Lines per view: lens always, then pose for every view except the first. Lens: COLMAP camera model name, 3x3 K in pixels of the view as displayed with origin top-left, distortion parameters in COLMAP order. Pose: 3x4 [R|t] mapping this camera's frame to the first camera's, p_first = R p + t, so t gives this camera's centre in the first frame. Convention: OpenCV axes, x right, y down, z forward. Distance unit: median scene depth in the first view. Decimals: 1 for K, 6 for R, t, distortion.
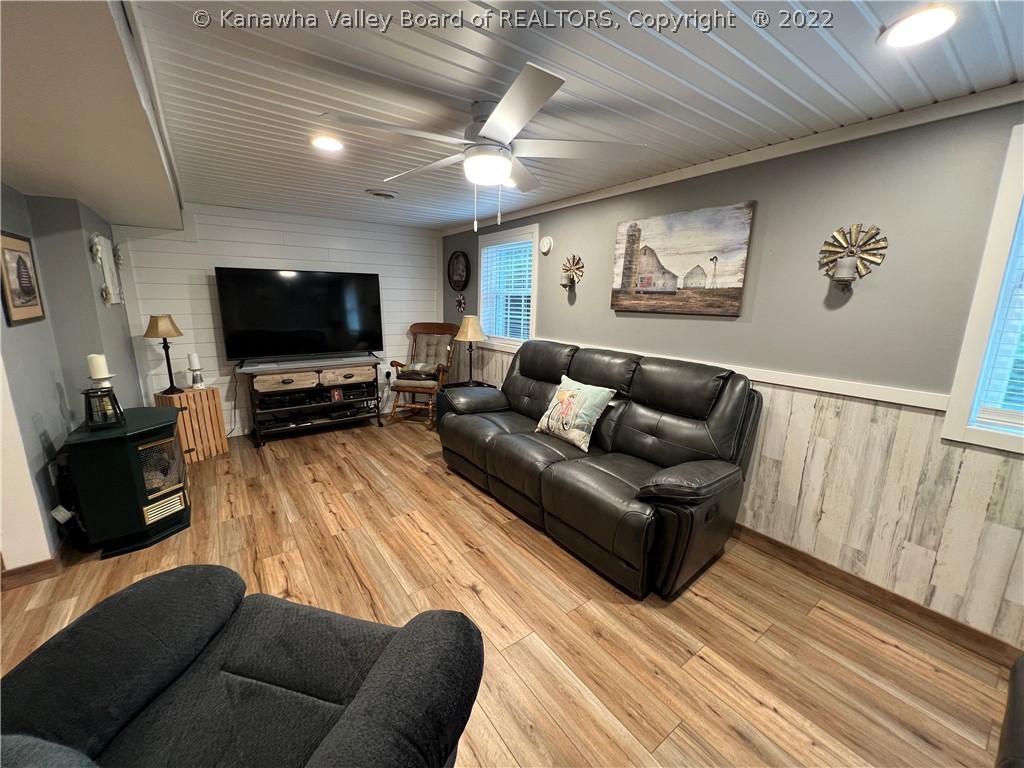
lens RADIAL K [[407.9, 0, 509.8], [0, 407.9, 382.4], [0, 0, 1]] dist [-0.002374, 0.000114]
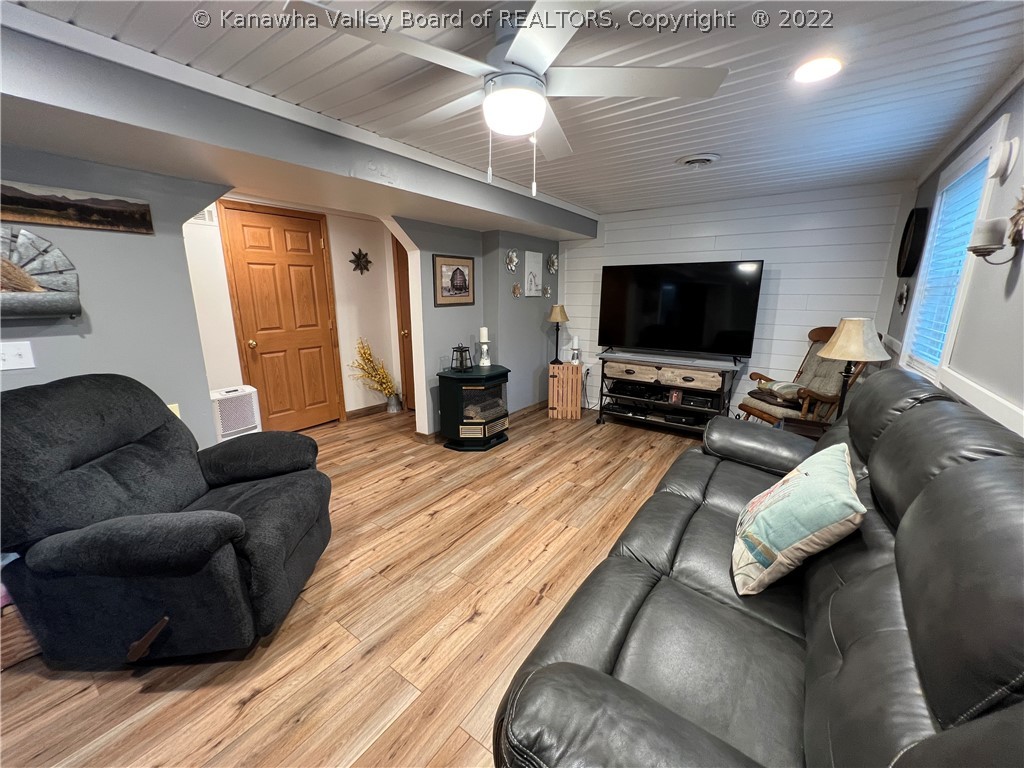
lens RADIAL K [[407.9, 0, 509.8], [0, 407.9, 382.4], [0, 0, 1]] dist [-0.002374, 0.000114]
pose [[0.311604, 0.192024, -0.930607, 0.387963], [-0.190987, 0.972038, 0.136623, -0.068949], [0.930821, 0.135161, 0.339565, 0.415679]]
